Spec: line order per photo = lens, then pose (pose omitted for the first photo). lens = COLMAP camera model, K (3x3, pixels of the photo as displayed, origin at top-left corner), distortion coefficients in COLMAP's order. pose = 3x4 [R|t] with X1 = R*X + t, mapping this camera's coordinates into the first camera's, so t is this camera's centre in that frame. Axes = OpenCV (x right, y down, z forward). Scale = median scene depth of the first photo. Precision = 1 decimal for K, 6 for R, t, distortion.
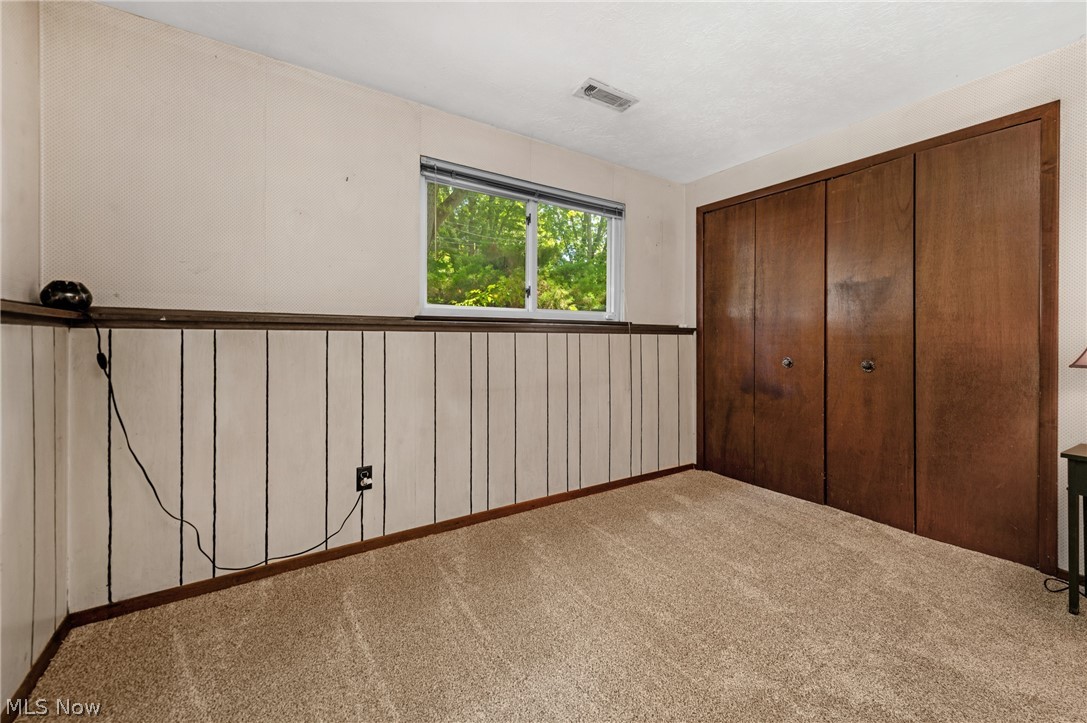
lens RADIAL K [[451.4, 0, 525.7], [0, 451.4, 350.9], [0, 0, 1]] dist [0.009788, 0.000040]
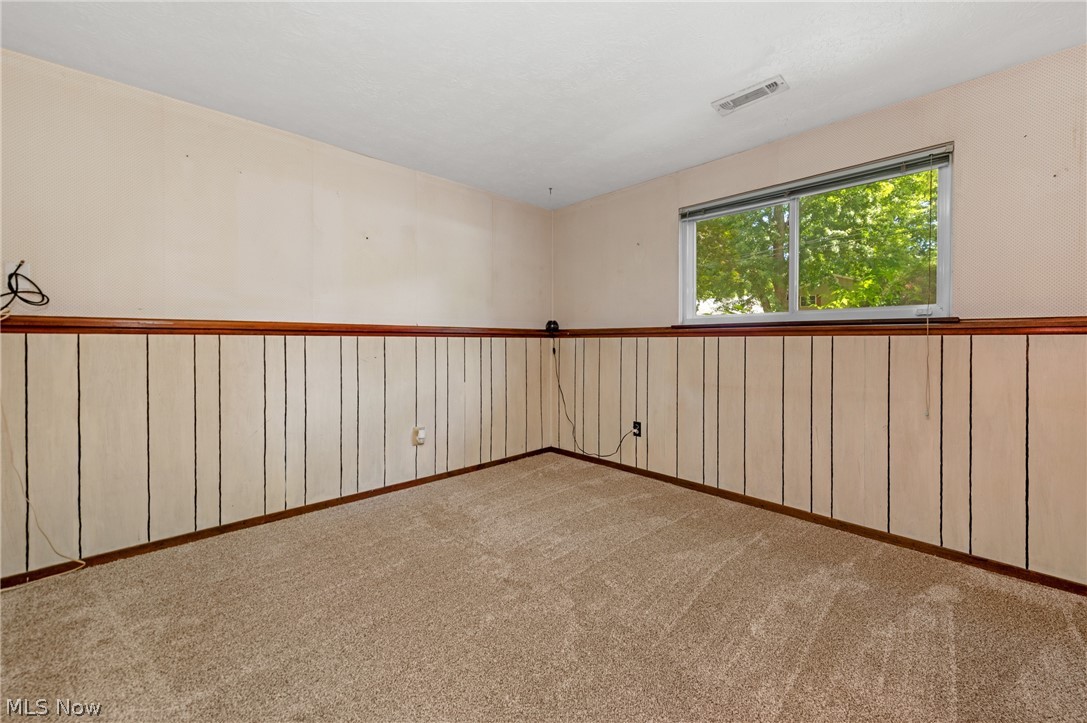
lens RADIAL K [[431.6, 0, 557.8], [0, 431.6, 361.3], [0, 0, 1]] dist [0.008919, -0.000476]
pose [[0.170331, 0.041130, -0.984528, 0.984037], [-0.029768, 0.998887, 0.036580, -0.006017], [0.984937, 0.023077, 0.171365, 0.407153]]
